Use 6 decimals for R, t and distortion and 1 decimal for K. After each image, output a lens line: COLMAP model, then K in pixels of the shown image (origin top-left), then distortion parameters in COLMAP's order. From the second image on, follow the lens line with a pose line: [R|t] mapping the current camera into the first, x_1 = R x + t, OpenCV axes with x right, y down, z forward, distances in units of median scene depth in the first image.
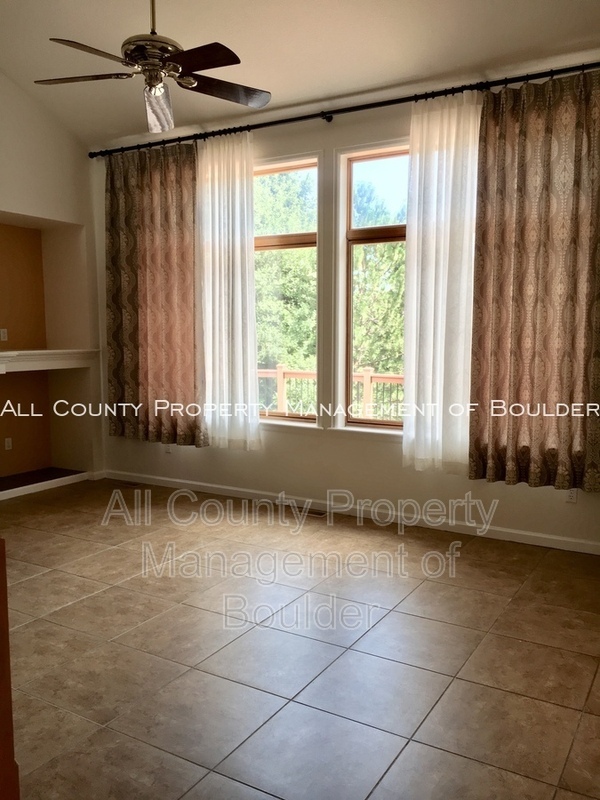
lens RADIAL K [[669.9, 0, 303.2], [0, 669.9, 400.1], [0, 0, 1]] dist [0.028260, -0.018226]
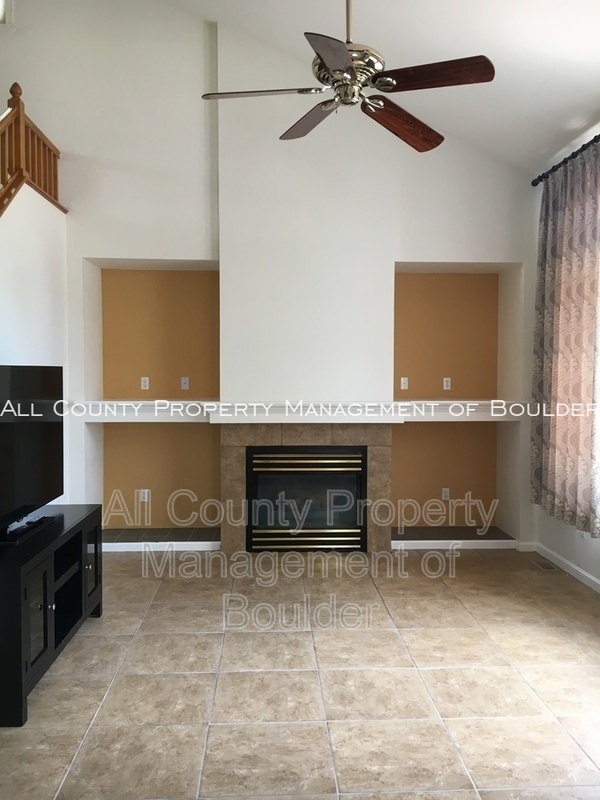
lens RADIAL K [[669.9, 0, 300.8], [0, 669.9, 400.2], [0, 0, 1]] dist [0.028260, -0.018226]
pose [[0.551733, 0.036800, -0.833208, 0.353167], [-0.088404, 0.995978, -0.014551, -0.052771], [0.829322, 0.081687, 0.552768, 0.374765]]
